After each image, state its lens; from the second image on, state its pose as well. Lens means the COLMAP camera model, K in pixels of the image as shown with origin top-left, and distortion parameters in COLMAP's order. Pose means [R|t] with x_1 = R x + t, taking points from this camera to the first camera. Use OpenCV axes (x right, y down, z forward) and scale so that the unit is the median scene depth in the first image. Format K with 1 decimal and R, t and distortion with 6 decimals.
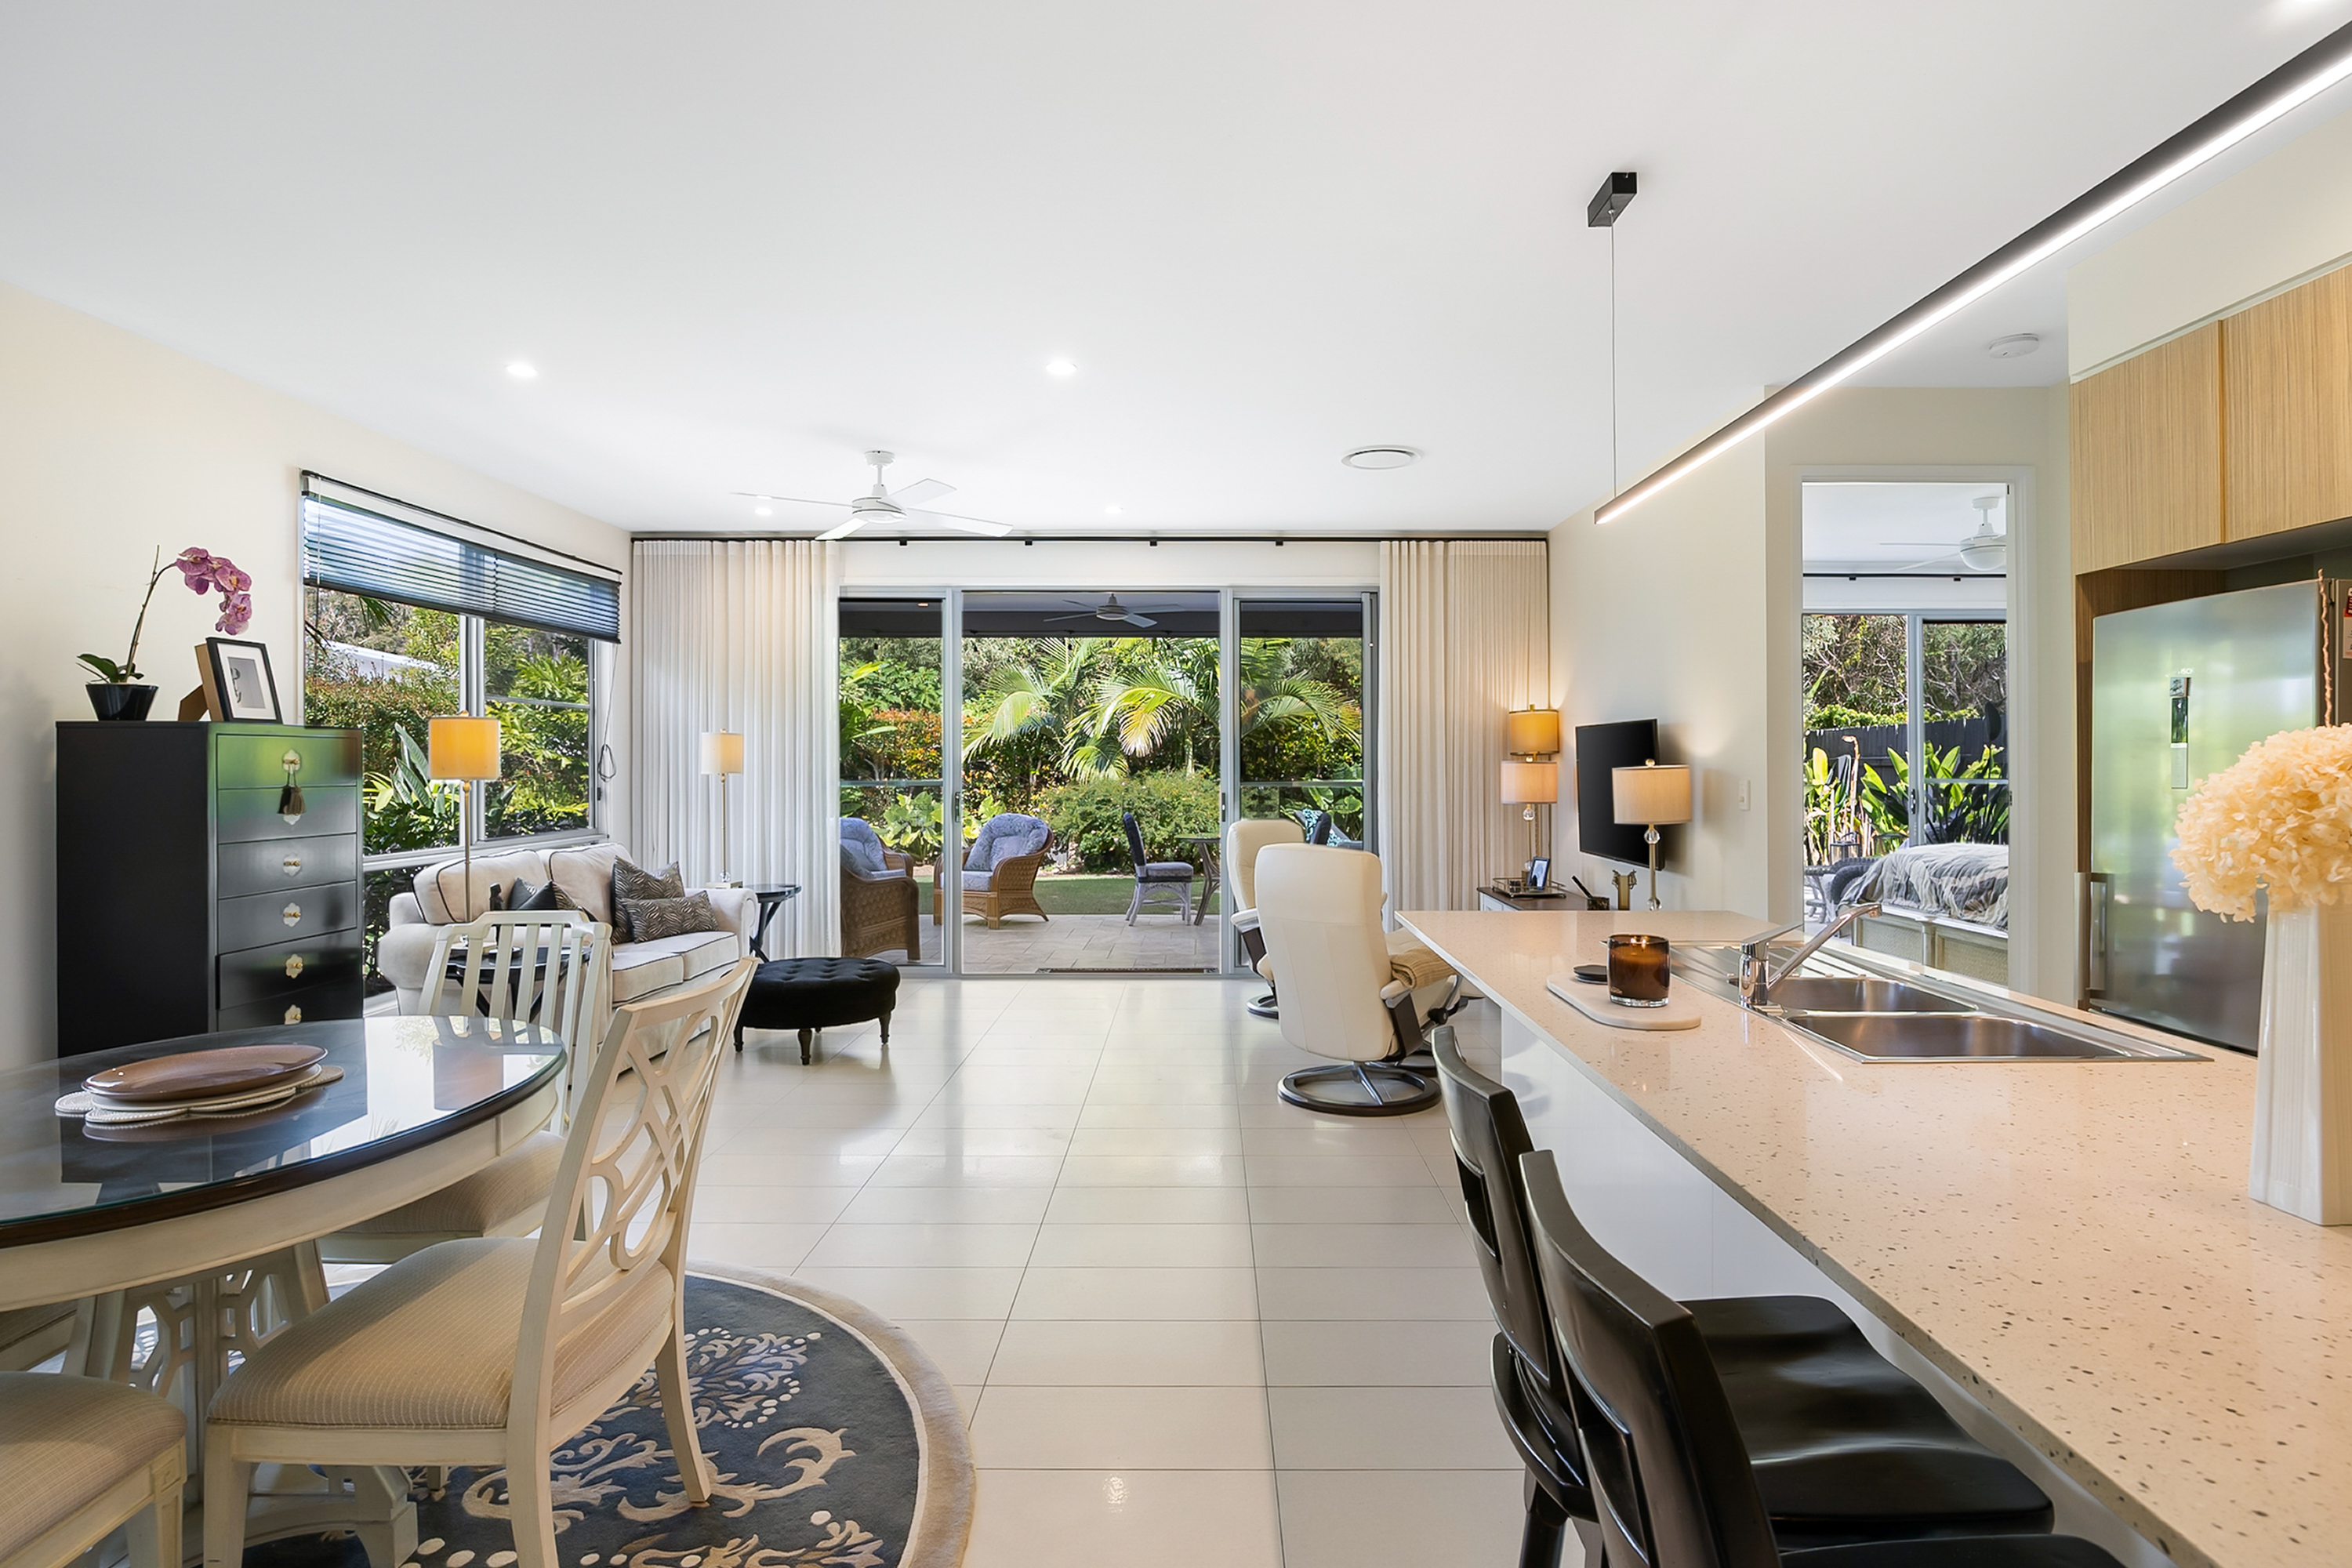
lens RADIAL K [[1209.2, 0, 1215.5], [0, 1209.2, 741.7], [0, 0, 1]] dist [-0.004553, -0.000419]
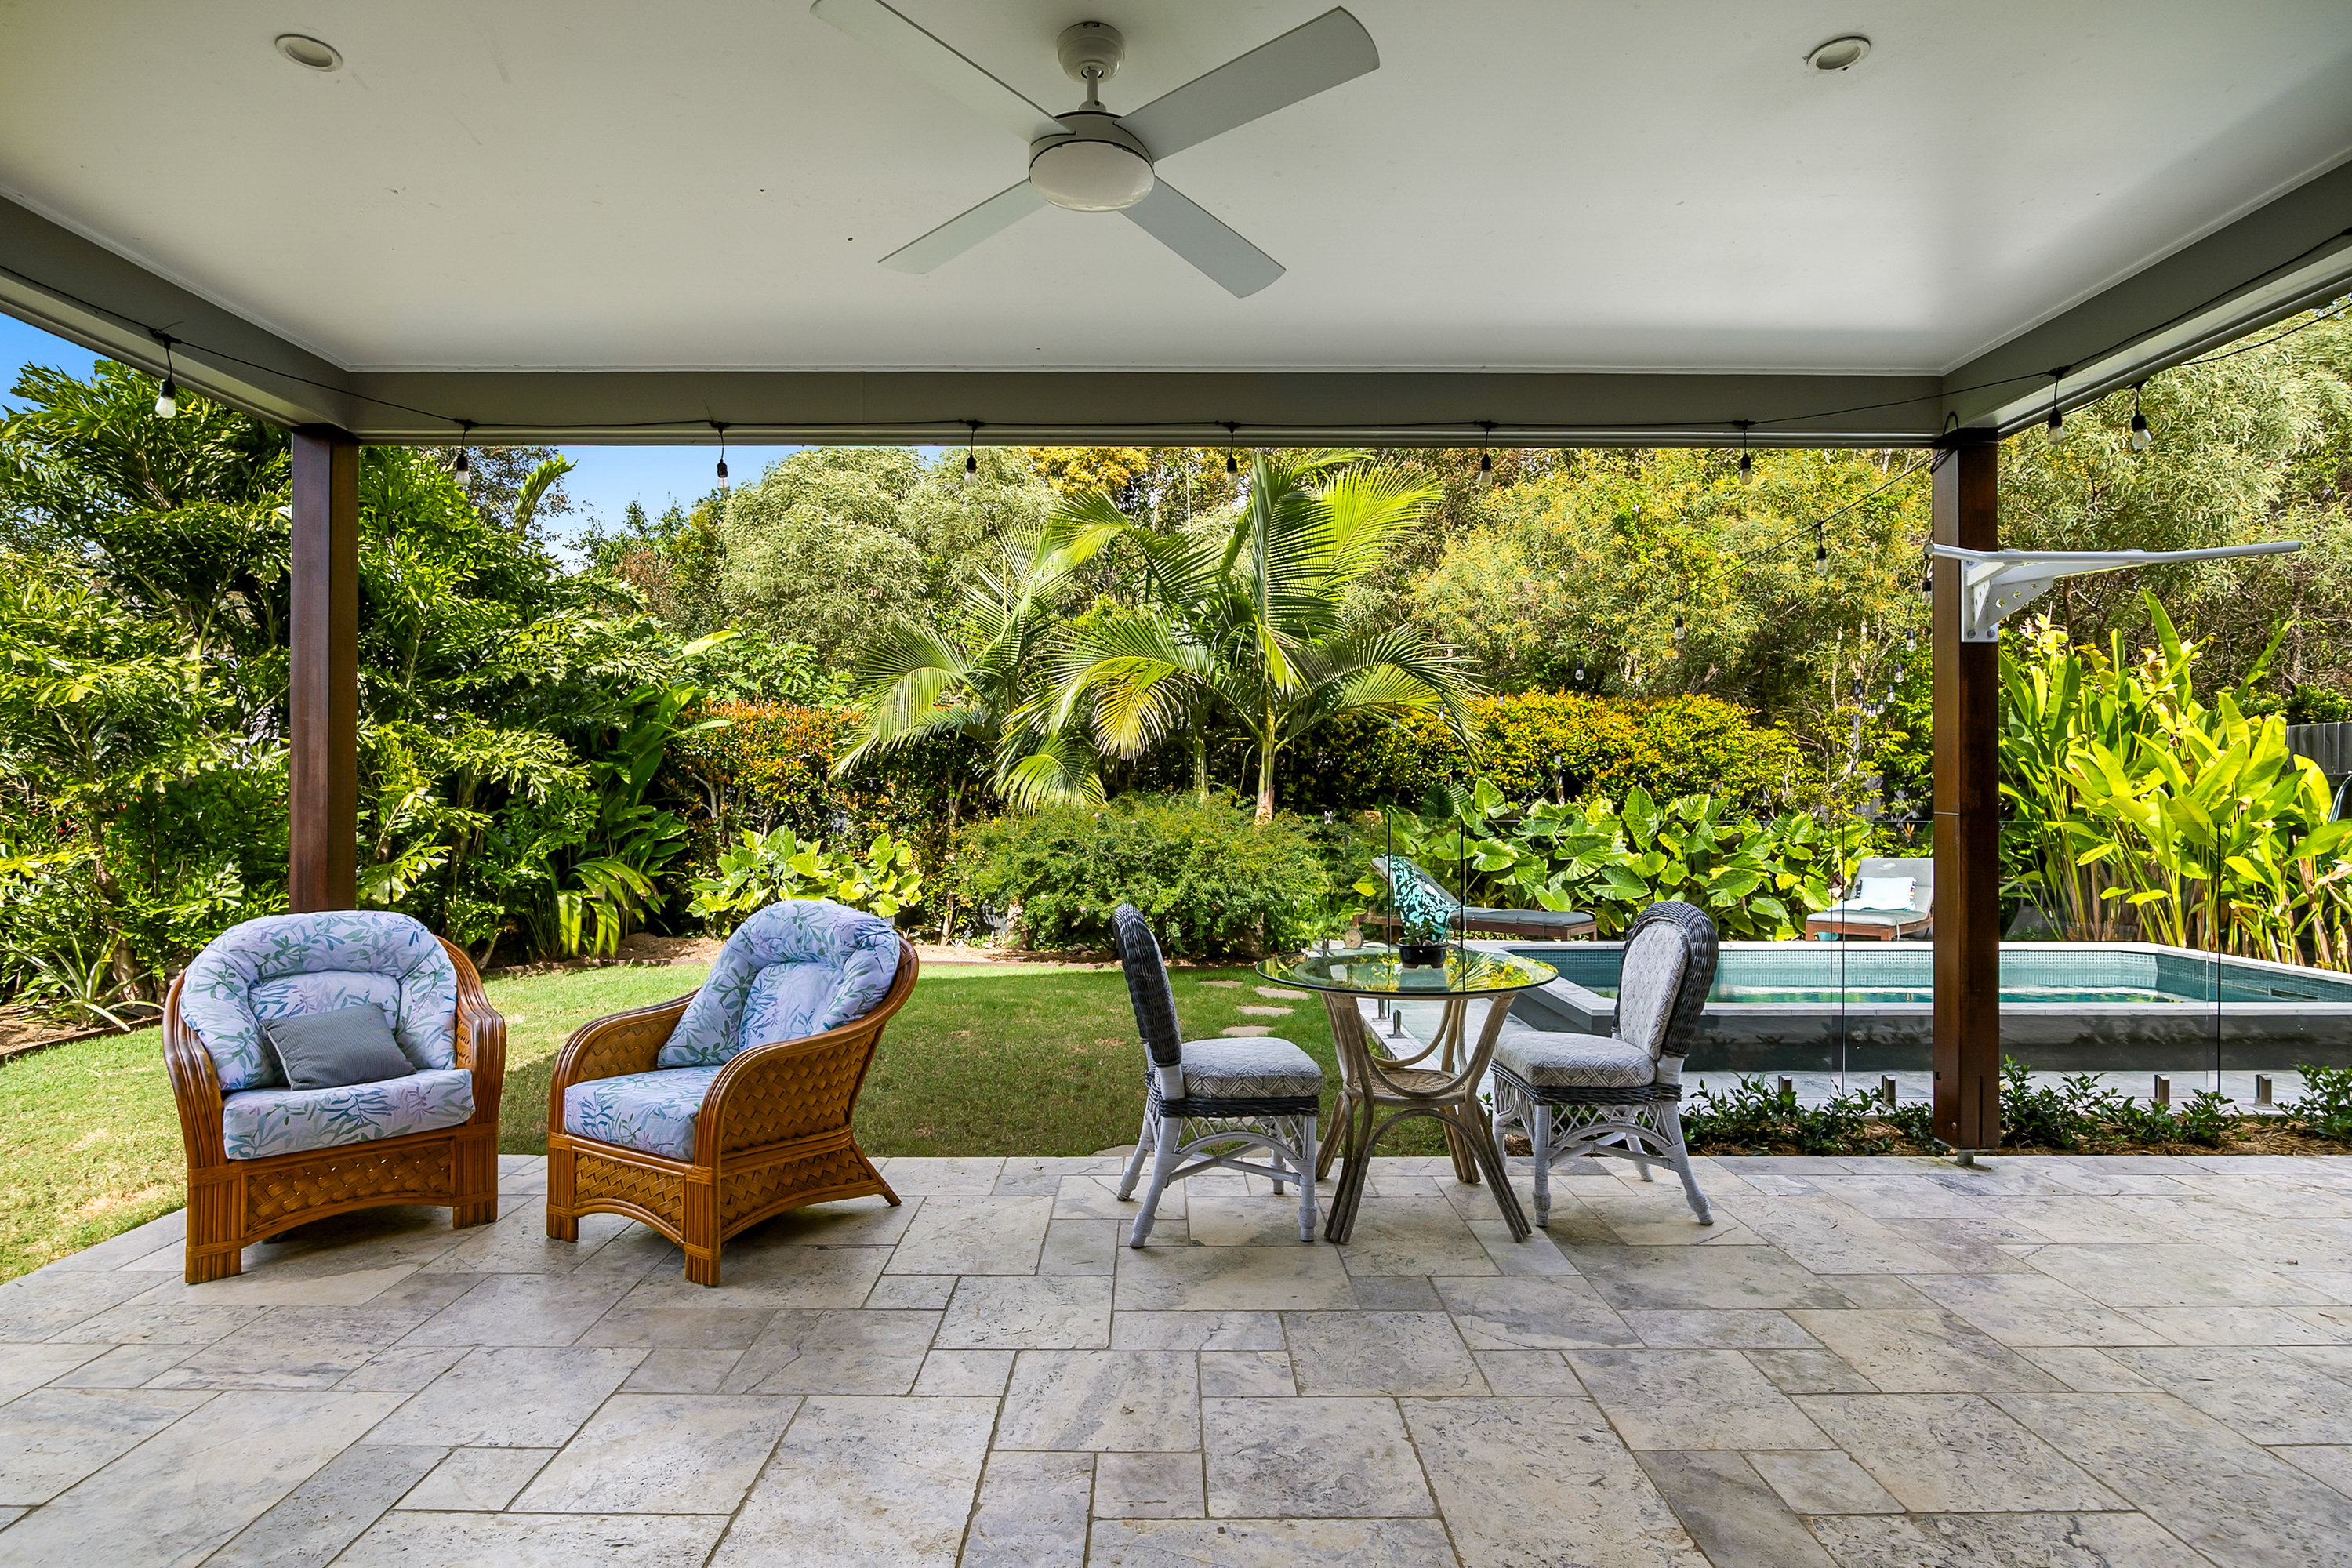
lens RADIAL K [[1169.0, 0, 1166.0], [0, 1169.0, 783.1], [0, 0, 1]] dist [-0.013871, 0.000108]
pose [[0.999963, 0.001598, -0.008461, -0.037944], [-0.001500, 0.999933, 0.011513, 0.013030], [0.008479, -0.011500, 0.999898, 0.442264]]
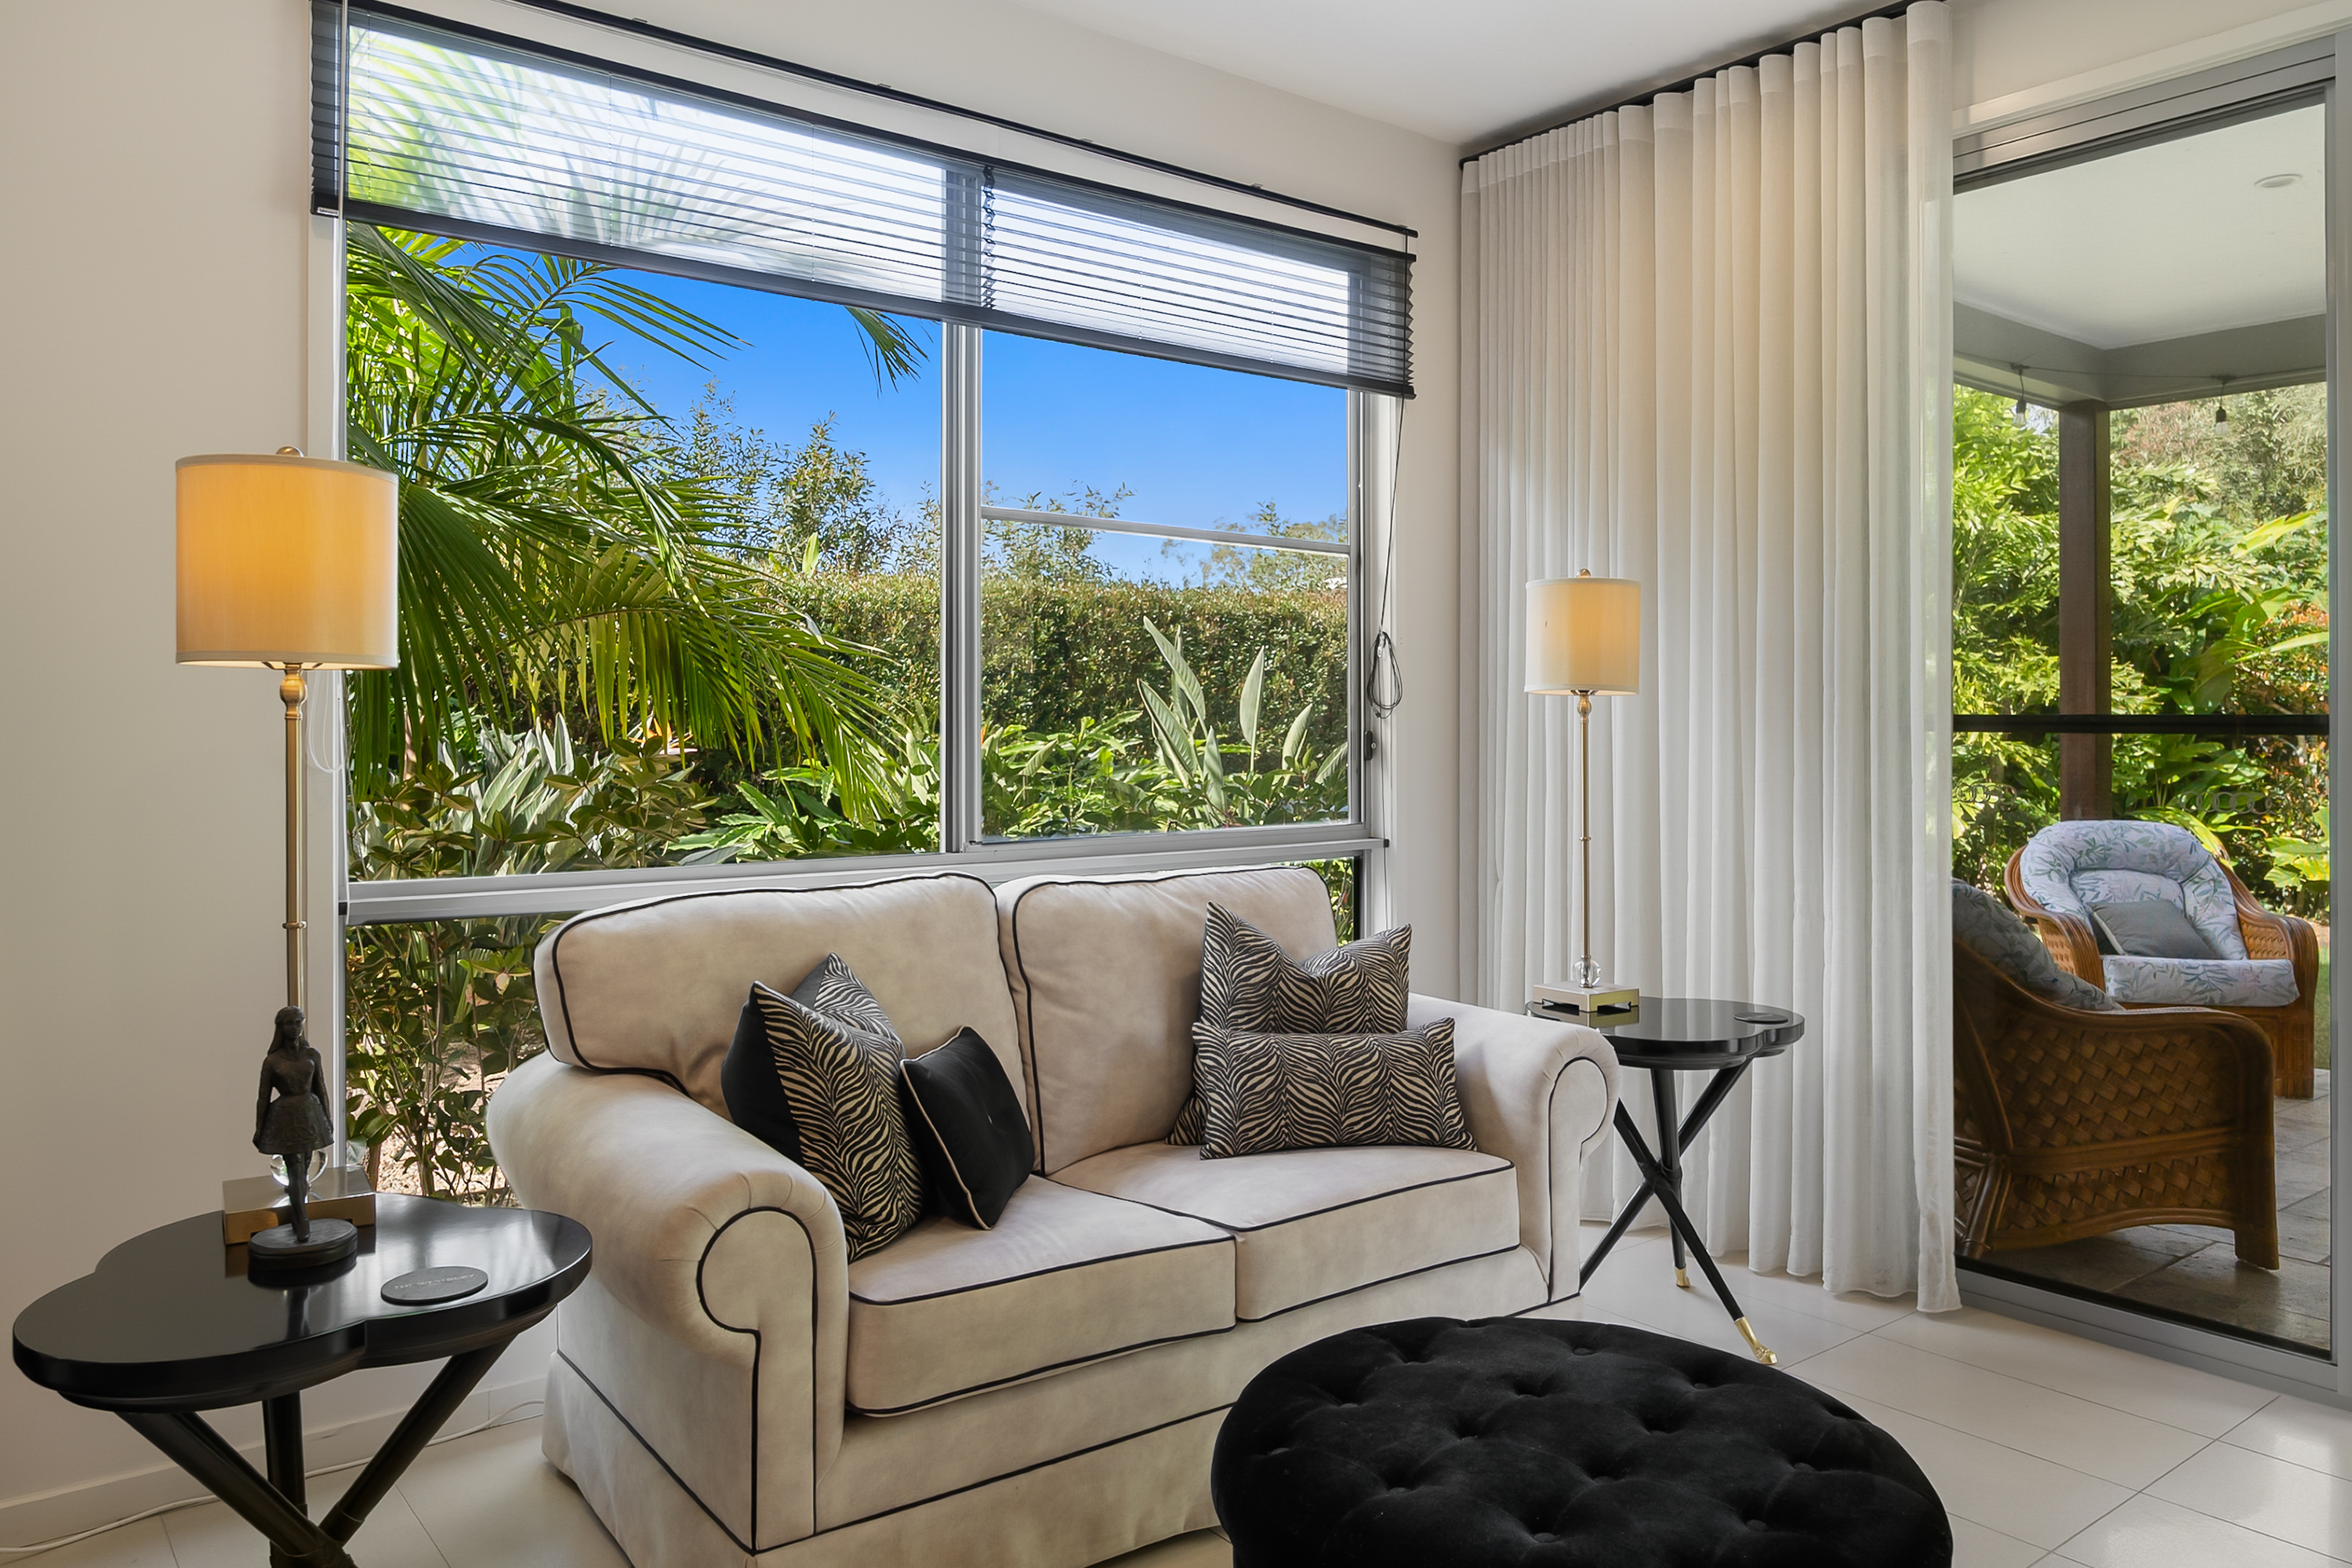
lens RADIAL K [[1615.9, 0, 1130.5], [0, 1615.9, 725.5], [0, 0, 1]] dist [-0.003220, 0.005558]
pose [[0.595640, -0.000449, -0.803251, -0.040793], [0.012945, 0.999875, 0.009040, 0.013067], [0.803147, -0.015783, 0.595571, 0.257151]]
